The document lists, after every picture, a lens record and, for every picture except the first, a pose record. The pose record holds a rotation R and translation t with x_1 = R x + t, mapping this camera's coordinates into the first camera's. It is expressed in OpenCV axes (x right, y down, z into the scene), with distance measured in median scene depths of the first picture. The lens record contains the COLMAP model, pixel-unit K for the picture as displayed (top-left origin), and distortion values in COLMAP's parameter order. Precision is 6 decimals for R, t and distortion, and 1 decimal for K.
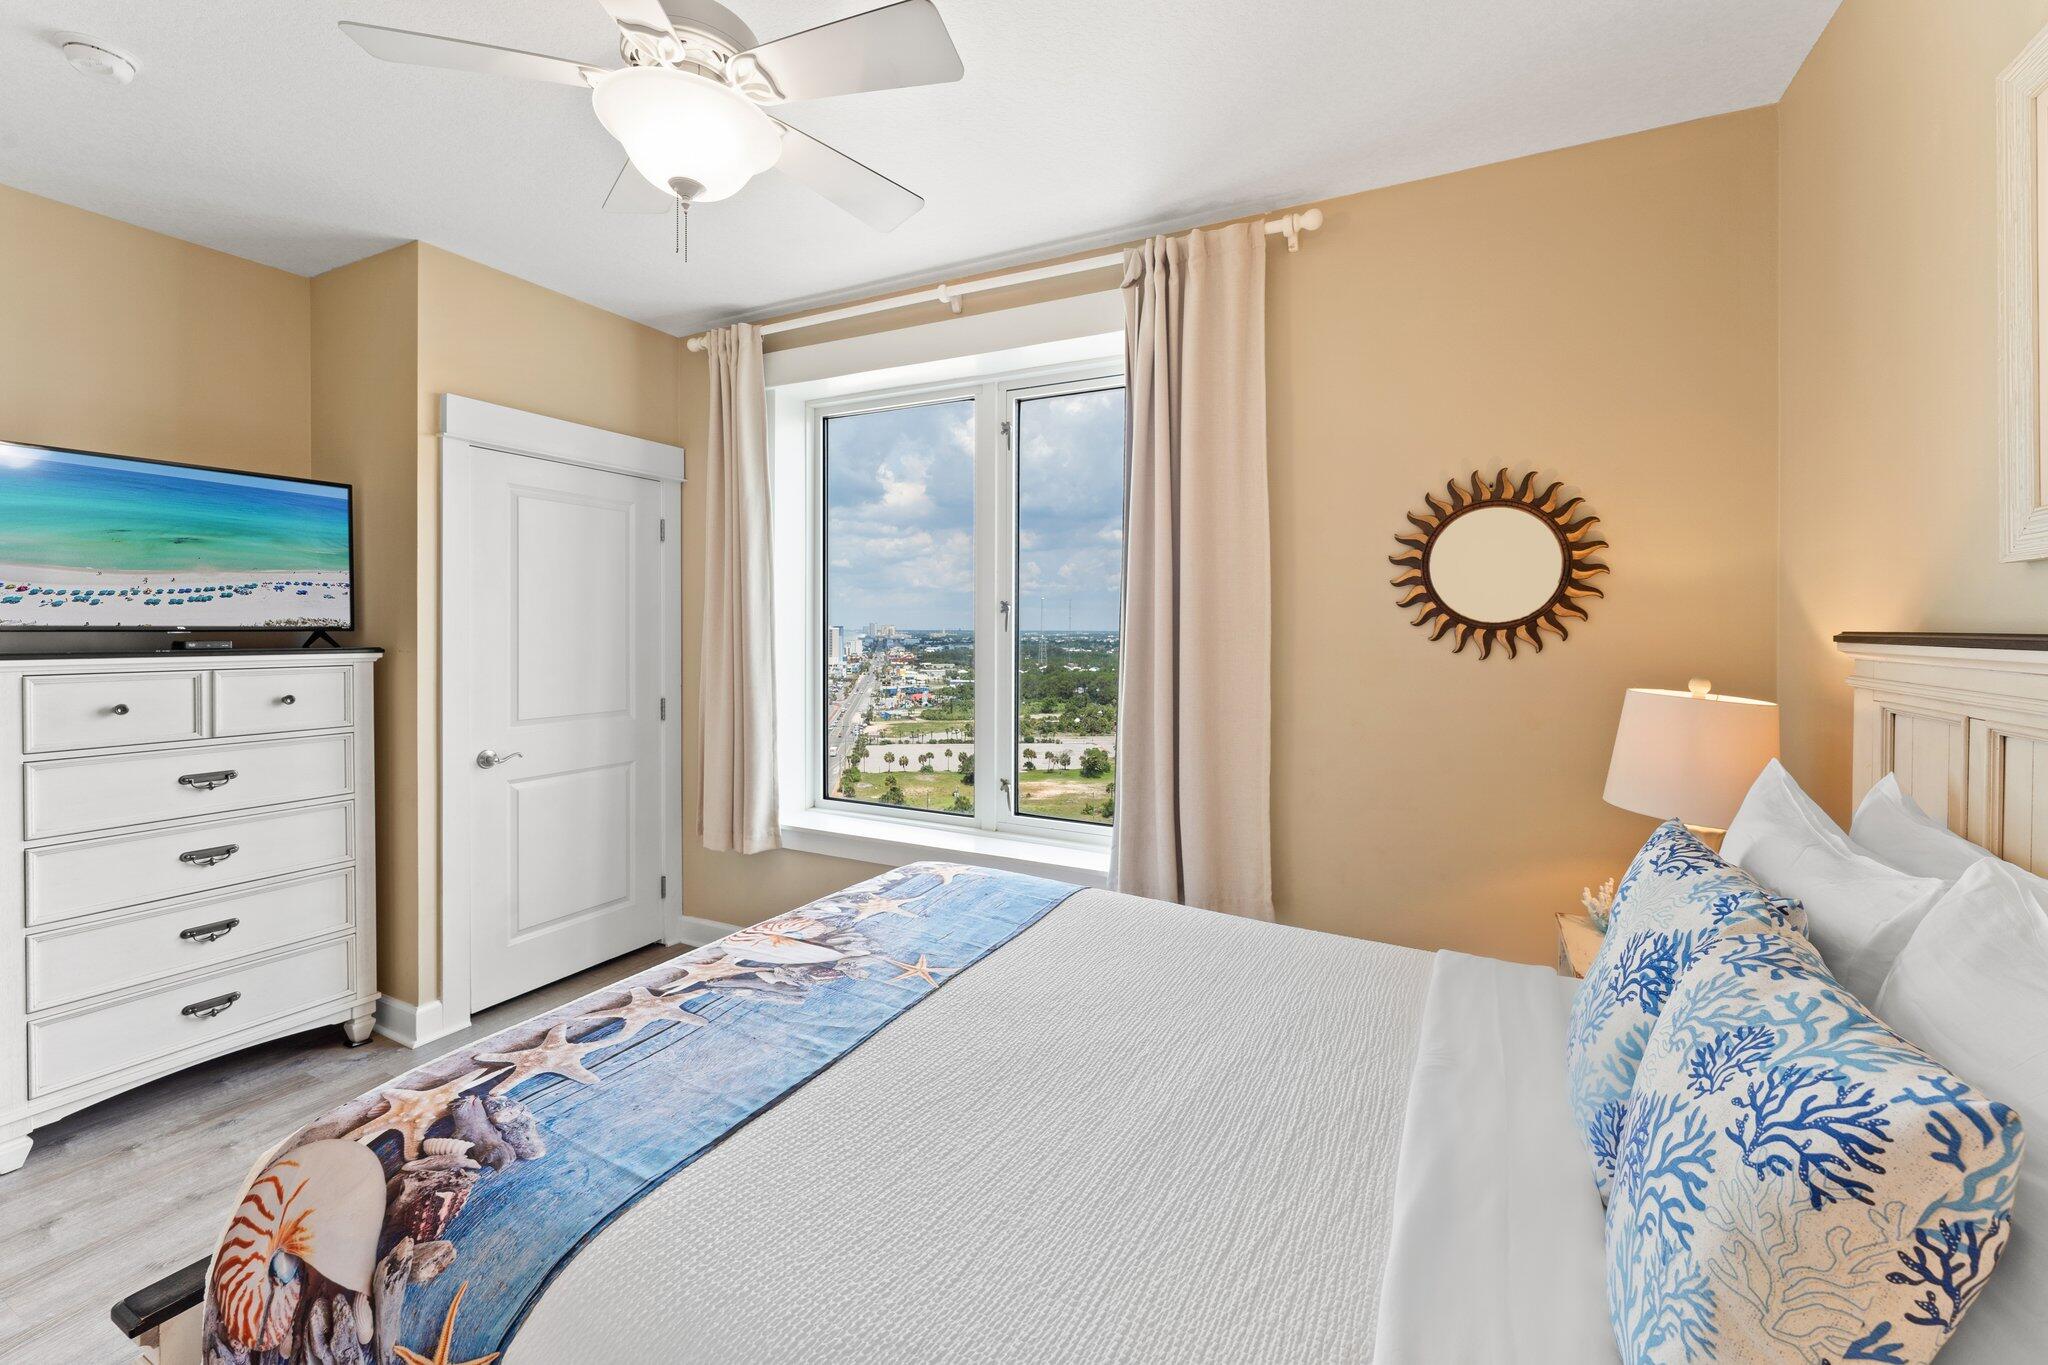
lens RADIAL K [[846.1, 0, 1022.2], [0, 846.1, 630.1], [0, 0, 1]] dist [-0.000957, -0.000179]
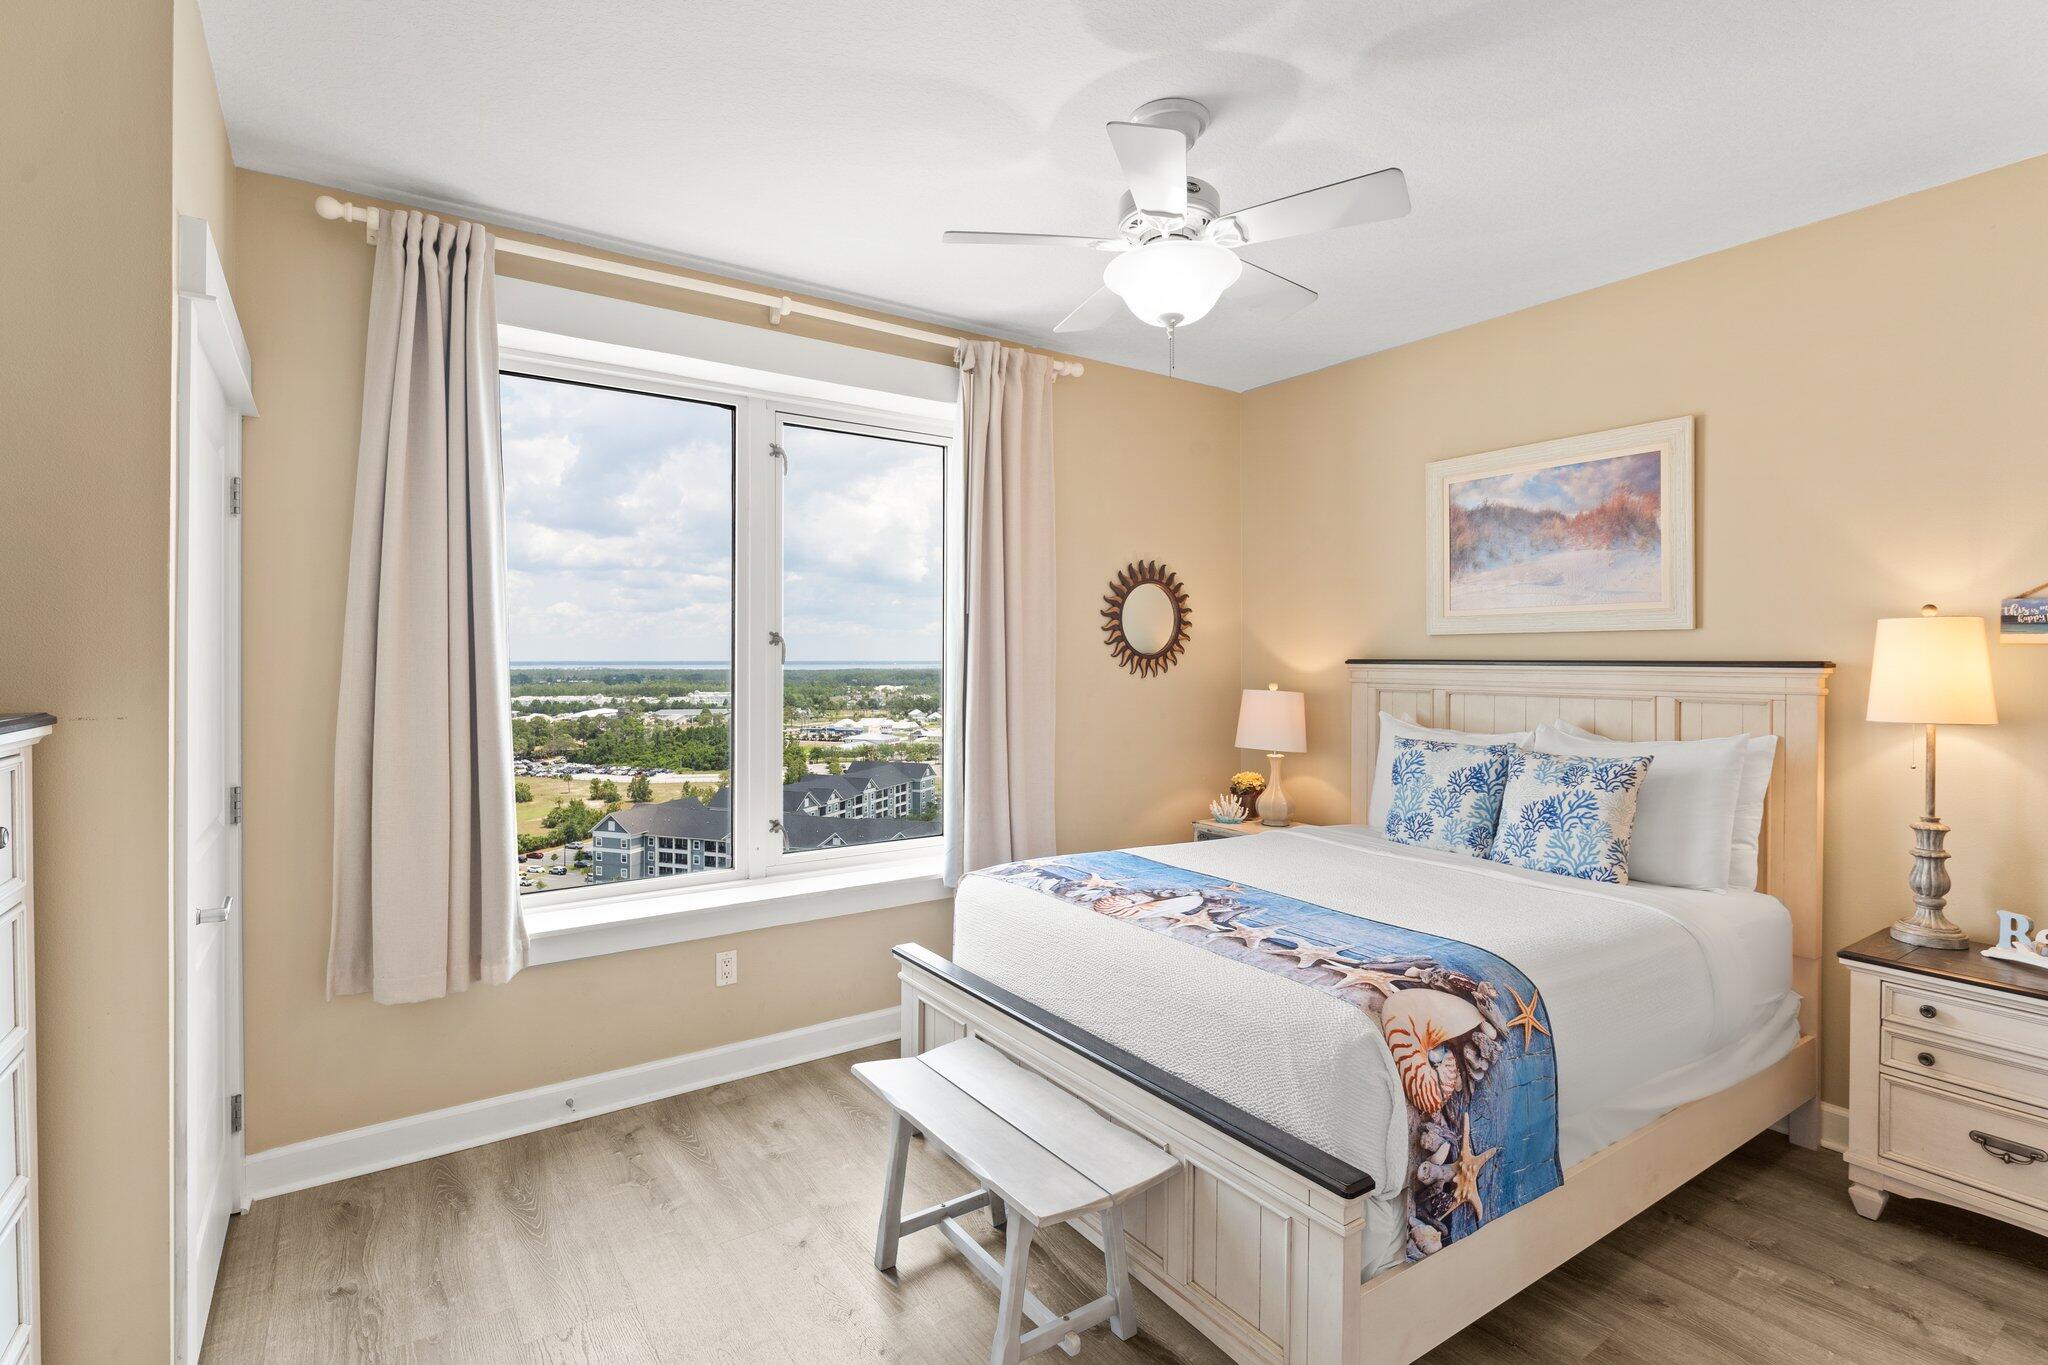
lens RADIAL K [[971.8, 0, 1025.5], [0, 971.8, 654.9], [0, 0, 1]] dist [-0.001696, -0.000790]
pose [[0.468869, -0.003378, 0.883261, -2.115346], [0.006352, 0.999980, 0.000453, -0.019359], [-0.883245, 0.005398, 0.468881, 0.595049]]
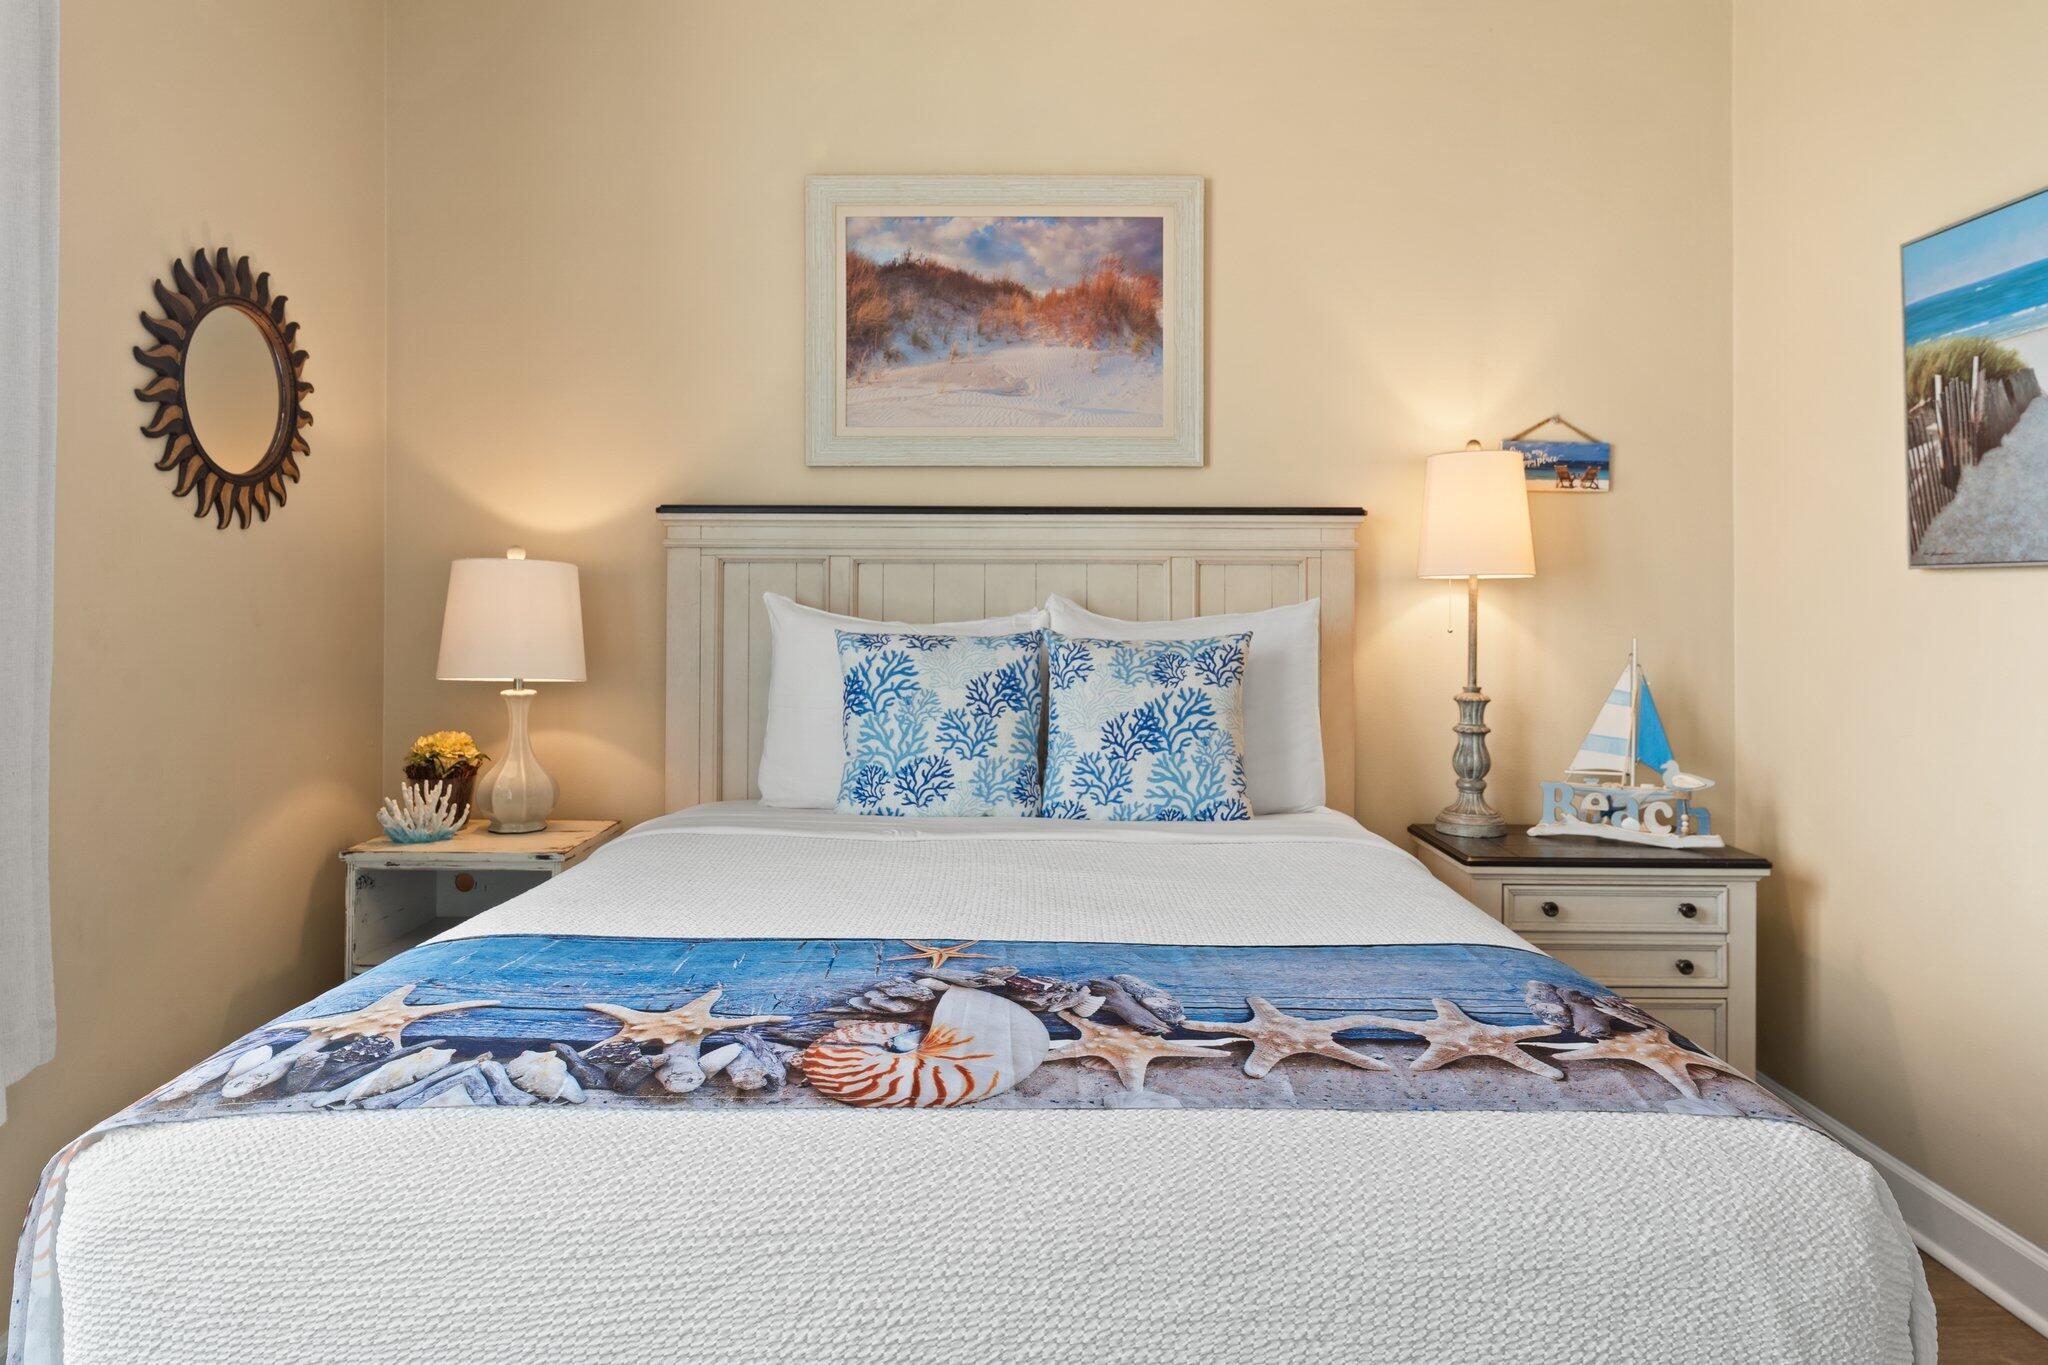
lens RADIAL K [[1299.2, 0, 1017.4], [0, 1299.2, 590.3], [0, 0, 1]] dist [0.002303, 0.001543]
pose [[-0.458320, -0.002316, 0.888784, -1.188352], [0.000233, 0.999996, 0.002726, 0.144820], [-0.888787, 0.001456, -0.458318, 1.627193]]
